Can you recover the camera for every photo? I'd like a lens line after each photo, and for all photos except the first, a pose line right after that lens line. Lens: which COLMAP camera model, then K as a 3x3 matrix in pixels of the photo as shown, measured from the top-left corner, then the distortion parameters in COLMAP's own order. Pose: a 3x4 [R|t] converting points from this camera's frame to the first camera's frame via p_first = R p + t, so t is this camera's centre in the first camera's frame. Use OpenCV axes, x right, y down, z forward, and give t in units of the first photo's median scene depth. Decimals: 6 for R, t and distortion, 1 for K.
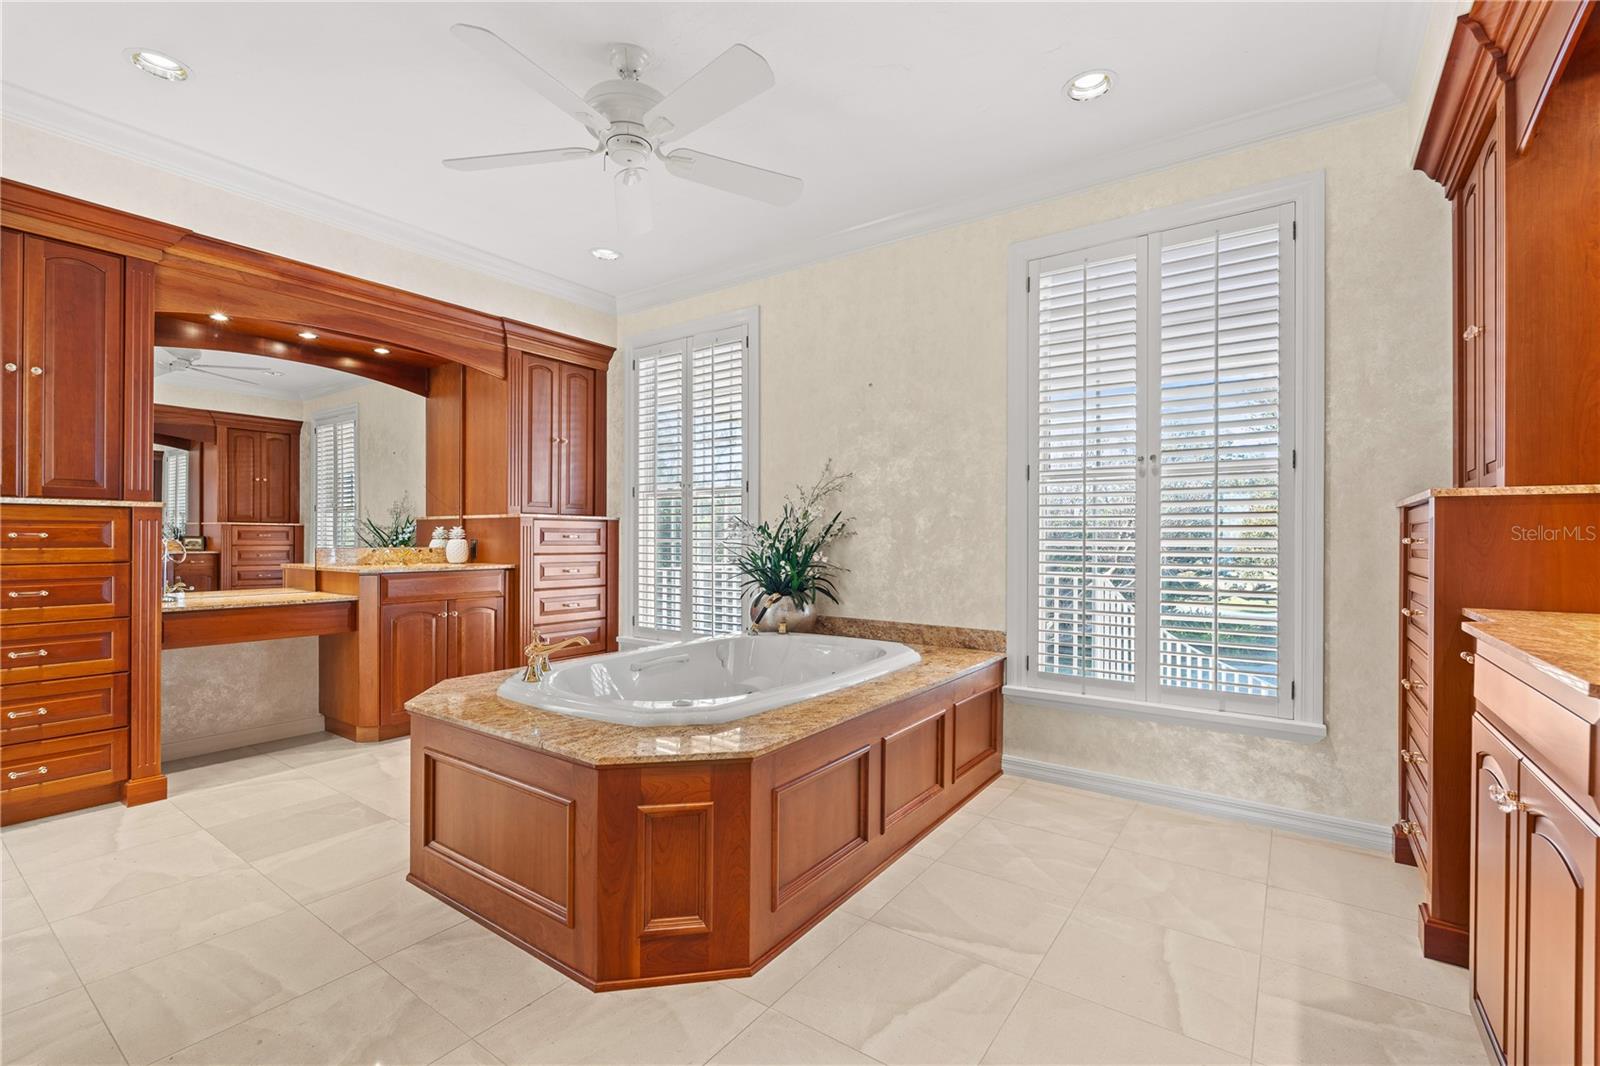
lens RADIAL K [[709.7, 0, 785.7], [0, 709.7, 538.1], [0, 0, 1]] dist [-0.001724, -0.000042]
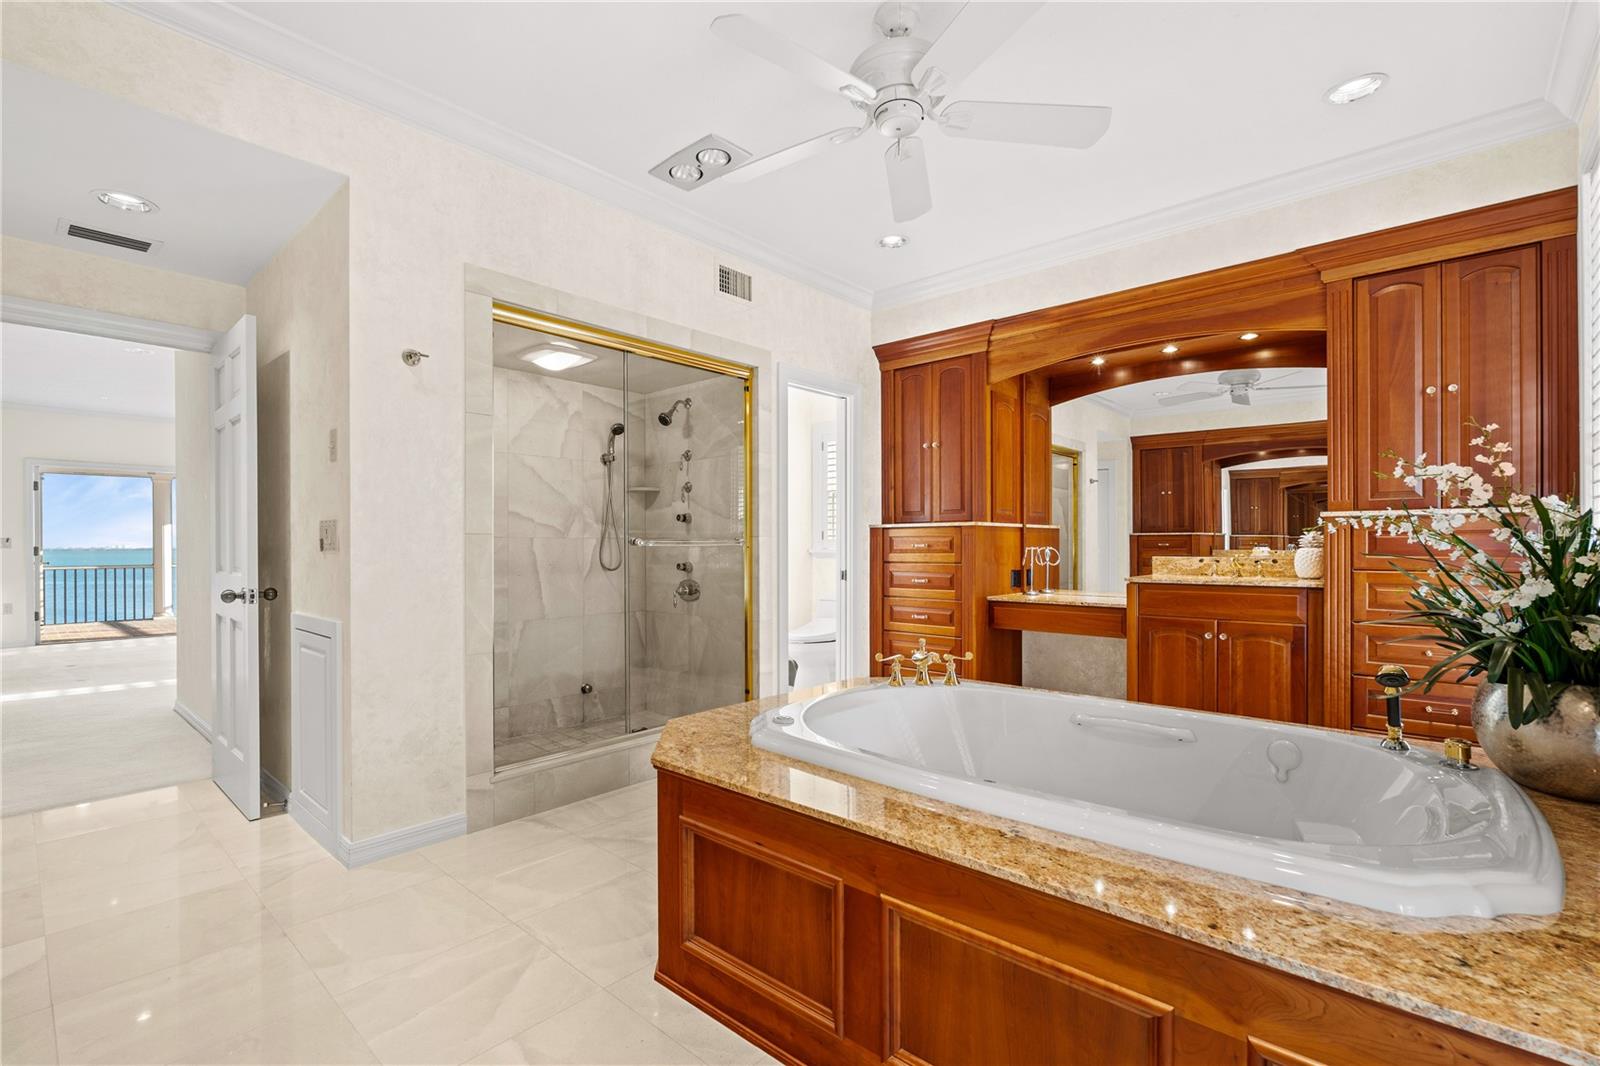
lens RADIAL K [[709.7, 0, 785.7], [0, 709.7, 538.1], [0, 0, 1]] dist [-0.001724, -0.000042]
pose [[-0.102659, -0.012174, -0.994642, 0.463702], [0.002602, 0.999918, -0.012508, -0.000560], [0.994713, -0.003872, -0.102619, 0.633461]]
